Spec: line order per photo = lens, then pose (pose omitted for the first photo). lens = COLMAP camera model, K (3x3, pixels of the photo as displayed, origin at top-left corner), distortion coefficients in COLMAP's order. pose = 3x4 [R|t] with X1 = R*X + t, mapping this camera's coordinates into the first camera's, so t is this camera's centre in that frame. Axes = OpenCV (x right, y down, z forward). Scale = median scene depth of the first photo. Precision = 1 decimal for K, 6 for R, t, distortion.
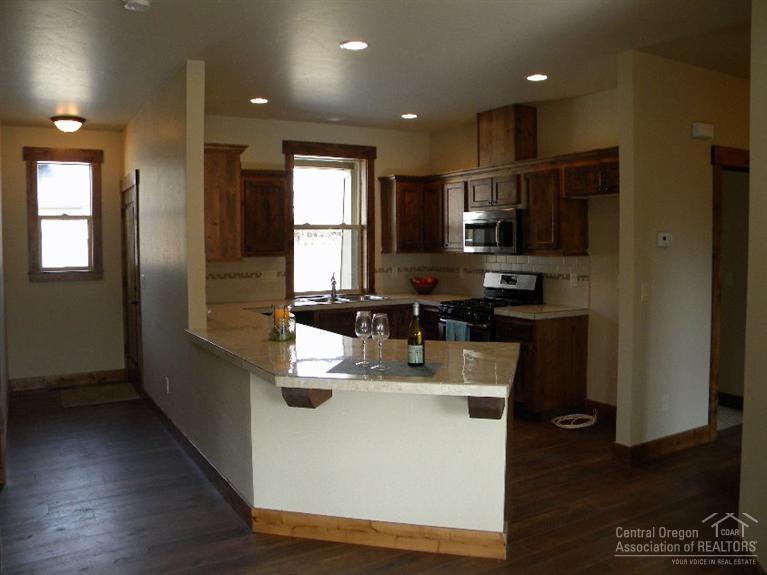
lens RADIAL K [[647.4, 0, 379.3], [0, 647.4, 285.2], [0, 0, 1]] dist [-0.178874, 0.140978]
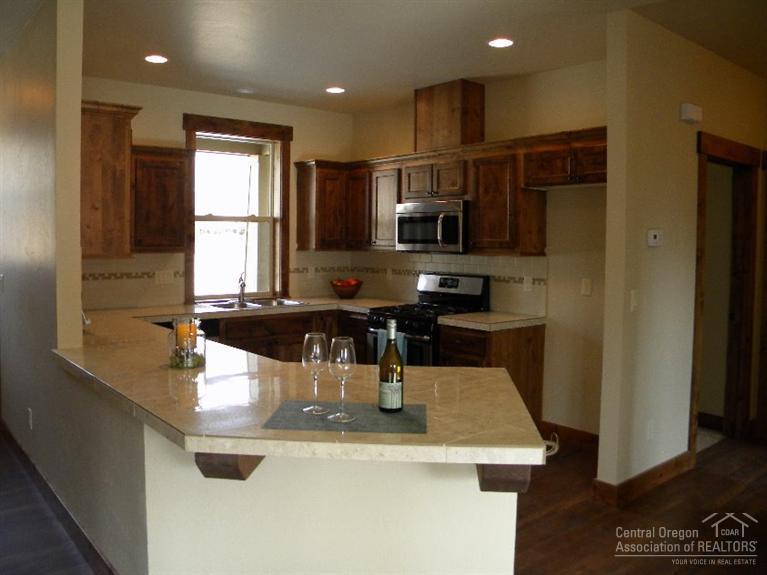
lens RADIAL K [[647.4, 0, 380.5], [0, 647.4, 280.0], [0, 0, 1]] dist [-0.178874, 0.140978]
pose [[0.985992, 0.006778, 0.166652, -0.035614], [-0.005757, 0.999962, -0.006610, -0.006078], [-0.166691, 0.005558, 0.985994, 0.160771]]
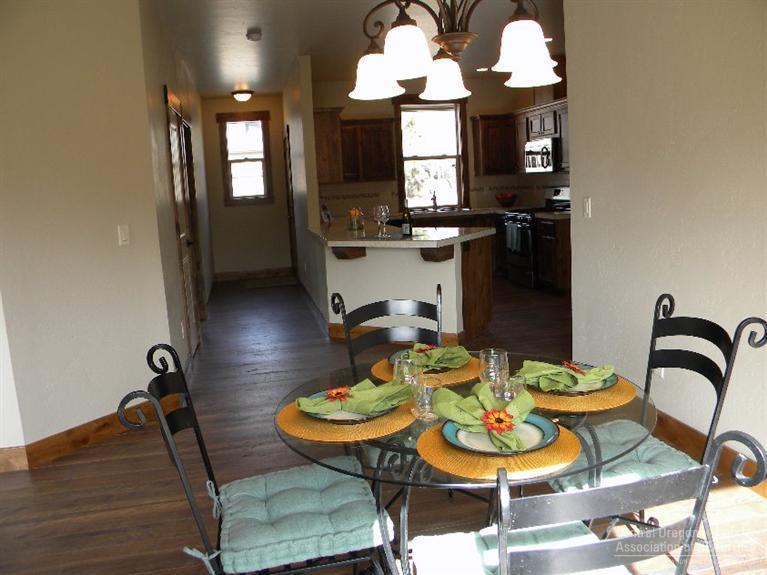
lens RADIAL K [[647.4, 0, 382.2], [0, 647.4, 285.6], [0, 0, 1]] dist [-0.178874, 0.140978]
pose [[0.950790, 0.007471, -0.309746, 0.270952], [0.025040, 0.994586, 0.100852, 0.040689], [0.308823, -0.103645, 0.945456, -0.347138]]
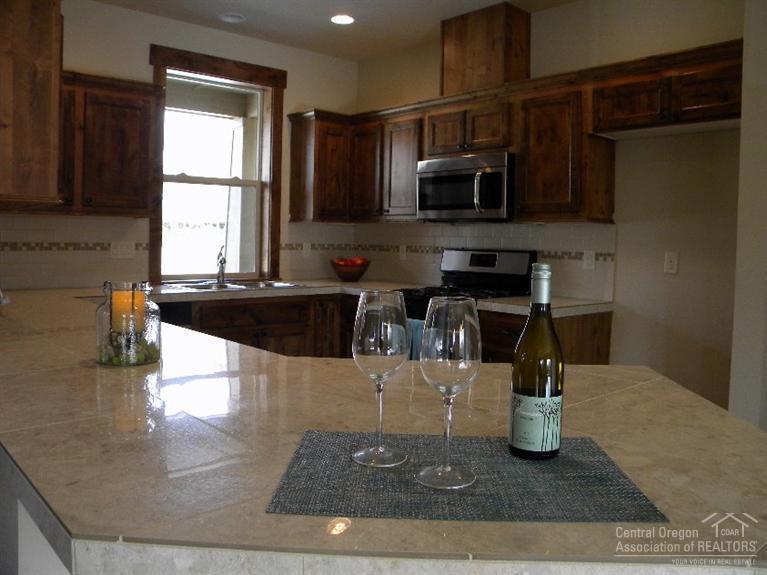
lens RADIAL K [[647.4, 0, 384.1], [0, 647.4, 279.1], [0, 0, 1]] dist [-0.178874, 0.140978]
pose [[0.979289, 0.015449, 0.201876, -0.043774], [-0.014399, 0.999874, -0.006667, 0.018561], [-0.201953, 0.003622, 0.979388, 0.350760]]
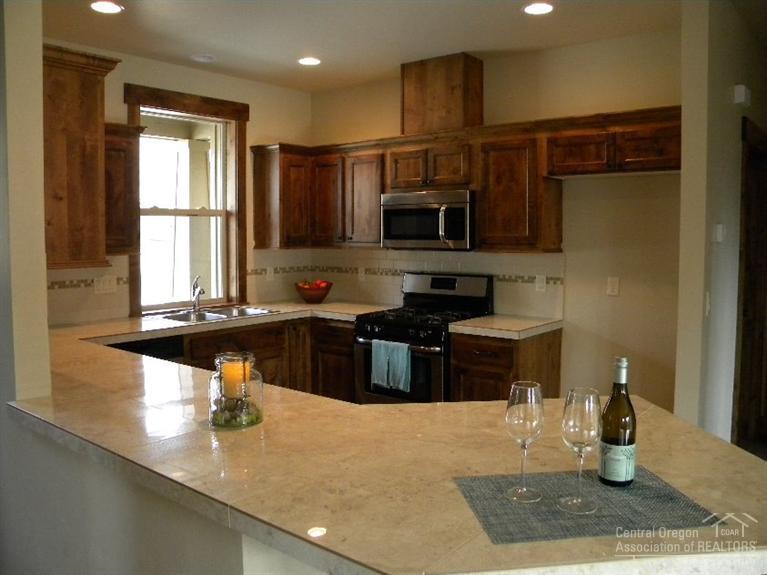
lens RADIAL K [[647.4, 0, 384.0], [0, 647.4, 282.4], [0, 0, 1]] dist [-0.178874, 0.140978]
pose [[0.936547, -0.018569, 0.350051, -0.139092], [0.016258, 0.999822, 0.009538, -0.018753], [-0.350166, -0.003242, 0.936682, 0.309134]]
